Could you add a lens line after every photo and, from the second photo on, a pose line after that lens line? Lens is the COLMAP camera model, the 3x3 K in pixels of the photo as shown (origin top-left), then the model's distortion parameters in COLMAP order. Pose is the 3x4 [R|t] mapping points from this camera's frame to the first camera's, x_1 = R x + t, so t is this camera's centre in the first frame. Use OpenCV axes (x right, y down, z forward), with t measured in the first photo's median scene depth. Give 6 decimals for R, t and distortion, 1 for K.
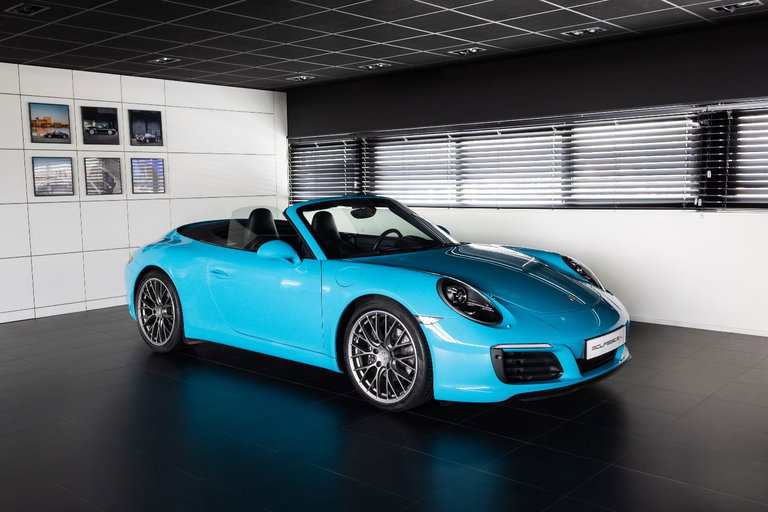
lens RADIAL K [[707.1, 0, 382.1], [0, 707.1, 260.3], [0, 0, 1]] dist [-0.002845, 0.000000]
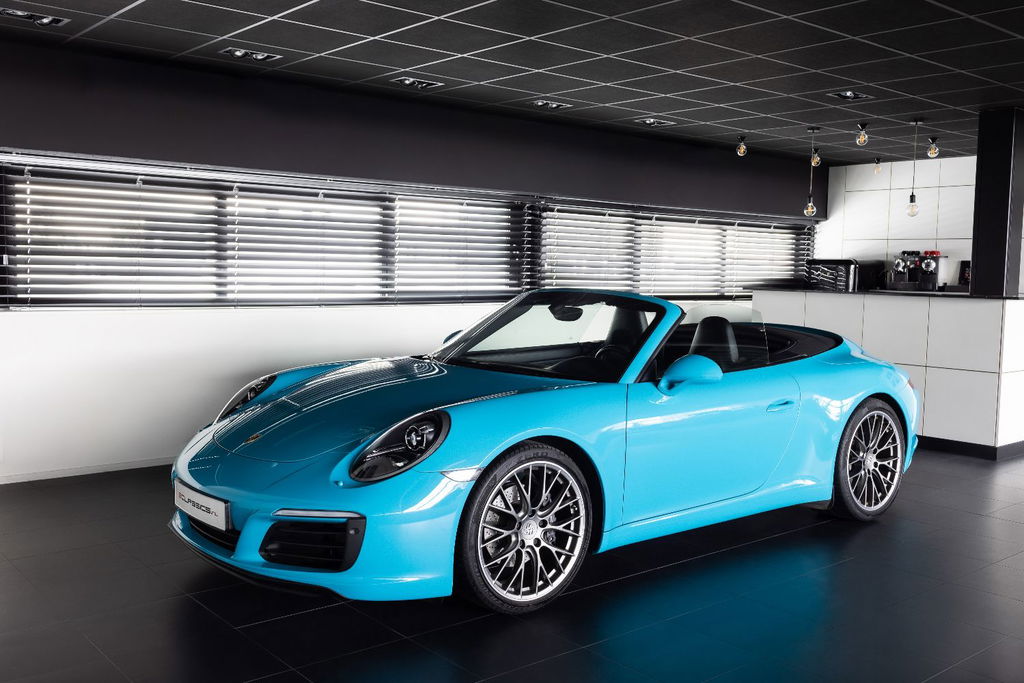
lens RADIAL K [[942.8, 0, 509.2], [0, 942.8, 335.2], [0, 0, 1]] dist [-0.002845, 0.000000]
pose [[0.105341, -0.045726, 0.993384, -0.753456], [0.080445, 0.996060, 0.037318, -0.069920], [-0.991177, 0.075982, 0.108605, 0.791409]]
